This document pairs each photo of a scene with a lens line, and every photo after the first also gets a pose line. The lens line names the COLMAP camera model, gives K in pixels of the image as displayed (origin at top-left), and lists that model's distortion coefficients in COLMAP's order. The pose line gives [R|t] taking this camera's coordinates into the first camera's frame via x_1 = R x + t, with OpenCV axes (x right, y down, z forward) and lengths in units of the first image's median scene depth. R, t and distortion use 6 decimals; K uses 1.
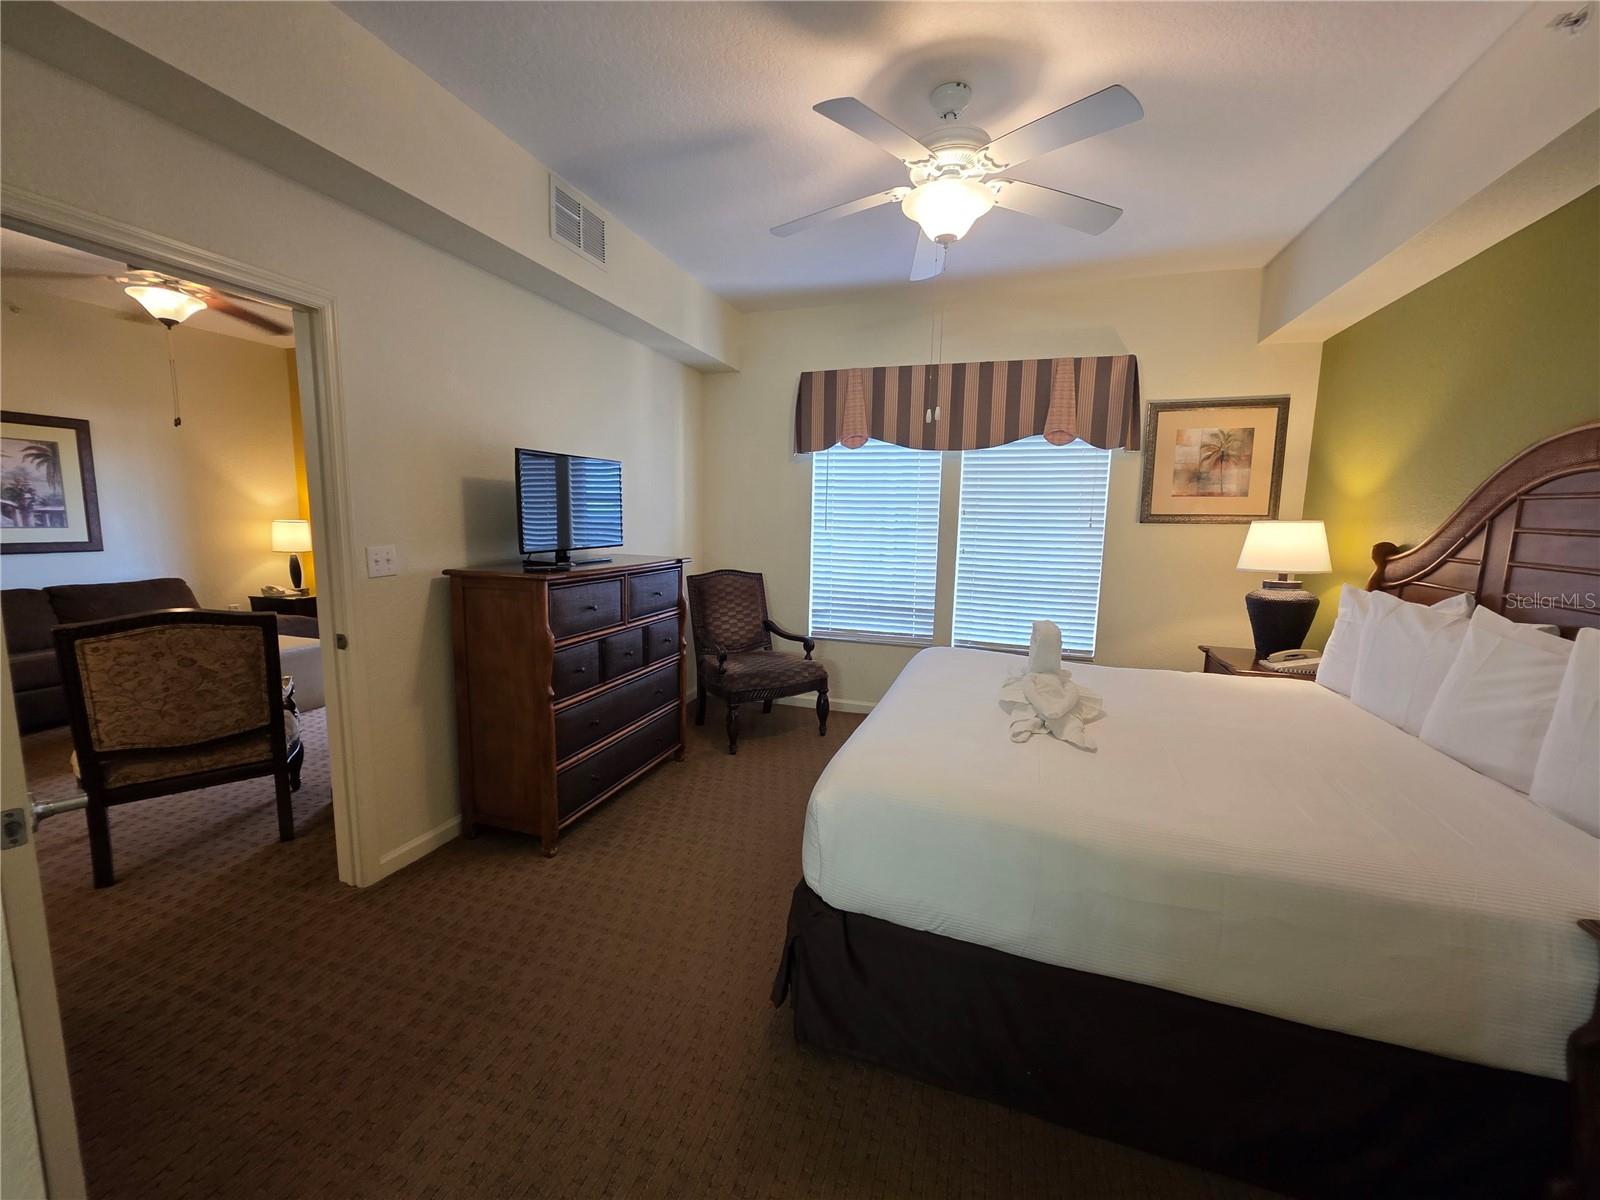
lens RADIAL K [[636.4, 0, 796.3], [0, 636.4, 597.5], [0, 0, 1]] dist [0.001539, 0.000171]
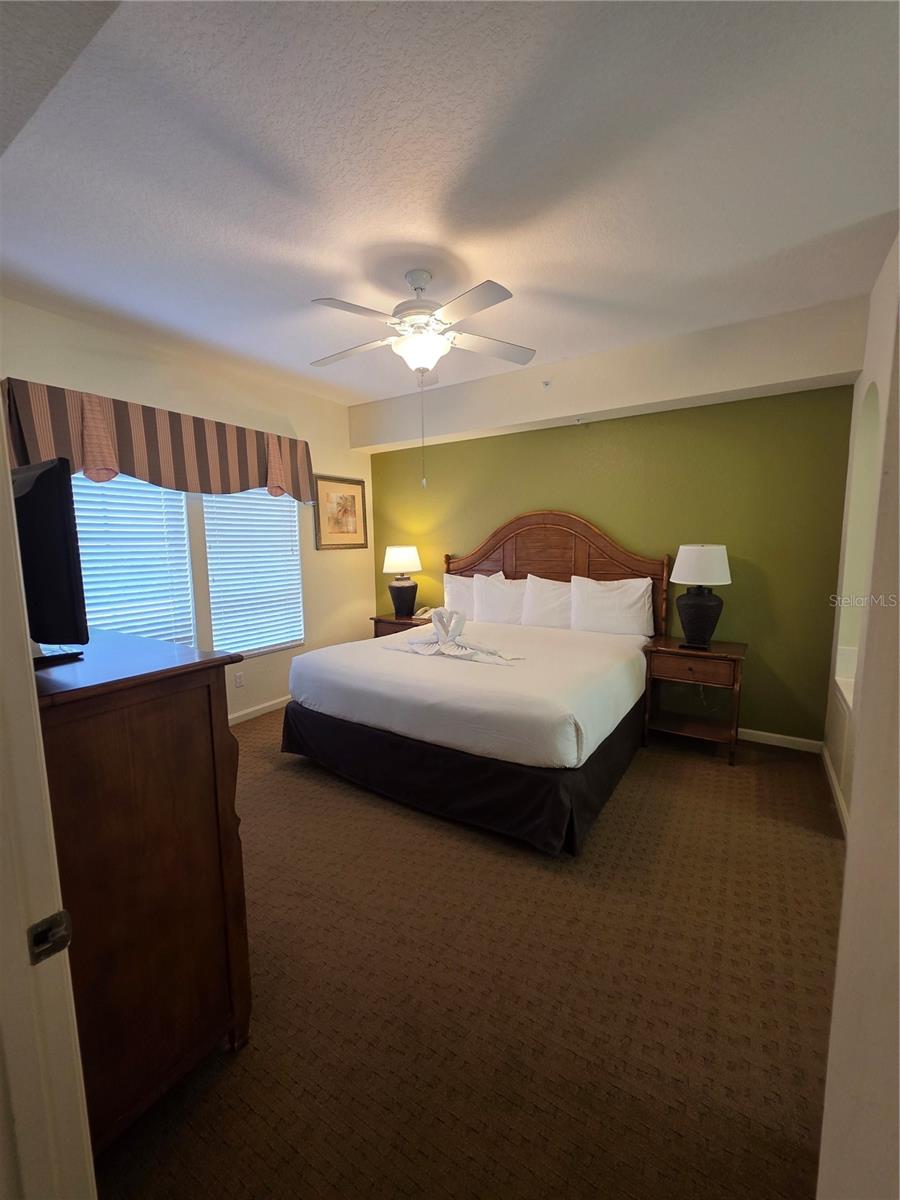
lens RADIAL K [[477.3, 0, 450.0], [0, 477.3, 600.0], [0, 0, 1]] dist [0.001539, 0.000171]
pose [[0.246863, -0.137983, 0.959176, -0.673565], [0.144845, 0.983945, 0.104268, -0.092256], [-0.958164, 0.113192, 0.262886, 0.505254]]
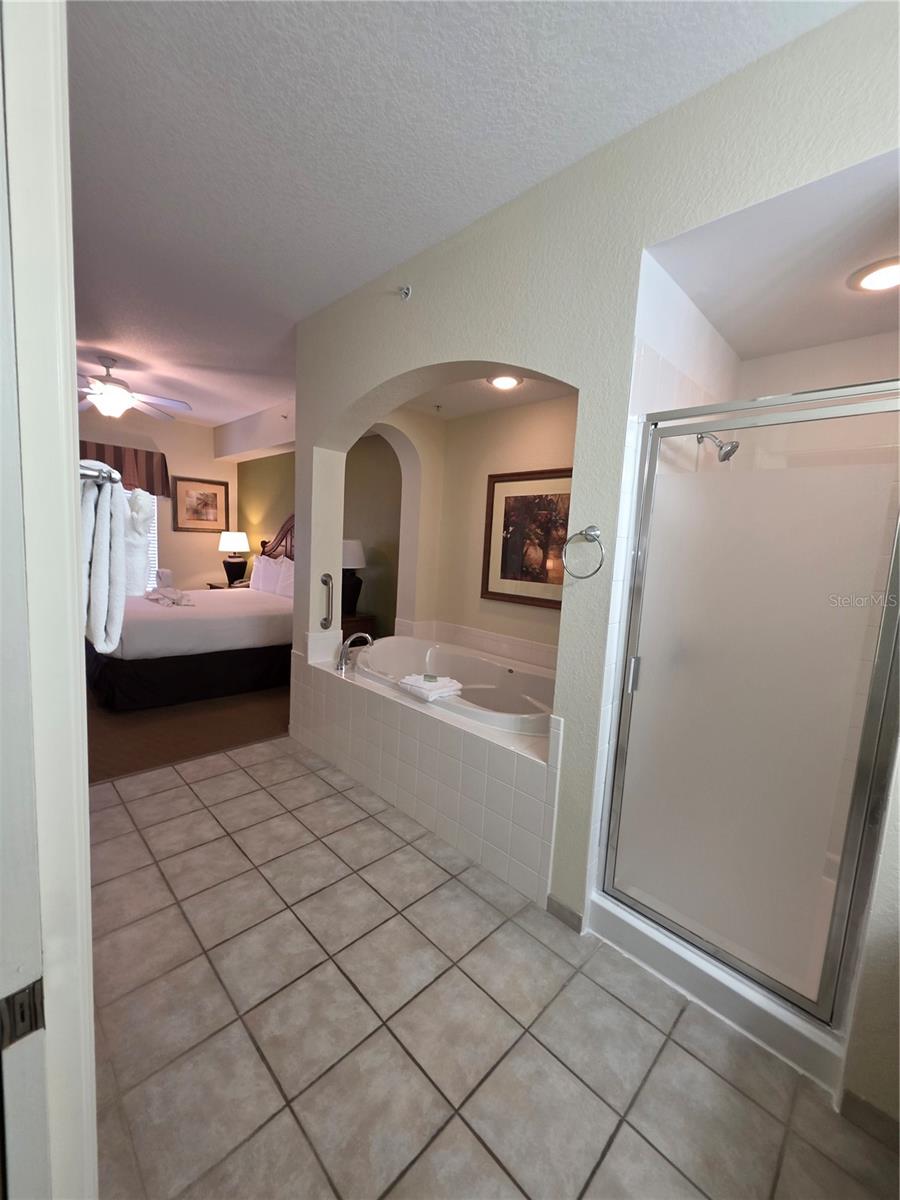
lens RADIAL K [[477.3, 0, 450.0], [0, 477.3, 600.0], [0, 0, 1]] dist [0.001539, 0.000171]
pose [[0.445912, -0.096815, 0.889826, -0.655083], [0.073060, 0.994753, 0.071619, 0.087686], [-0.892090, 0.033075, 0.450645, -0.723376]]
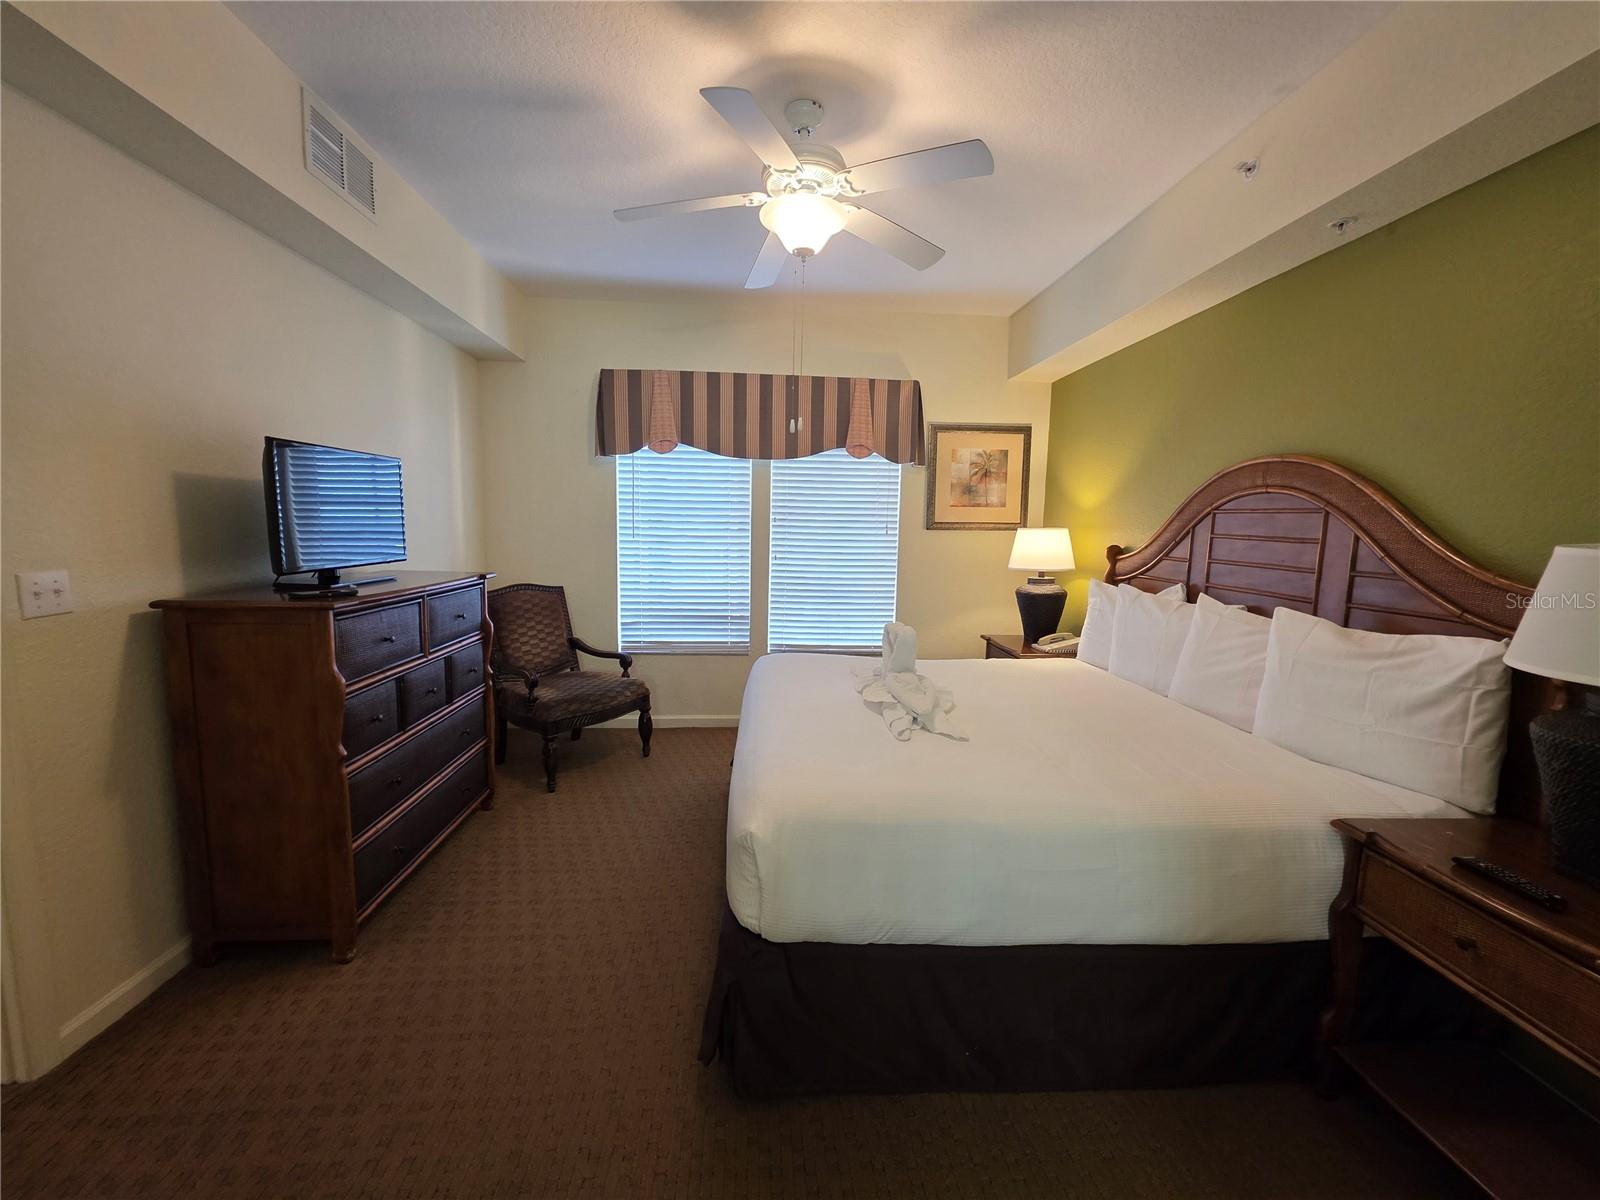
lens RADIAL K [[635.1, 0, 795.3], [0, 635.1, 596.3], [0, 0, 1]] dist [0.001126, 0.000078]
pose [[0.926798, -0.043761, 0.373002, -0.130007], [0.047046, 0.998893, 0.000295, -0.013060], [-0.372602, 0.017275, 0.927830, 0.056924]]
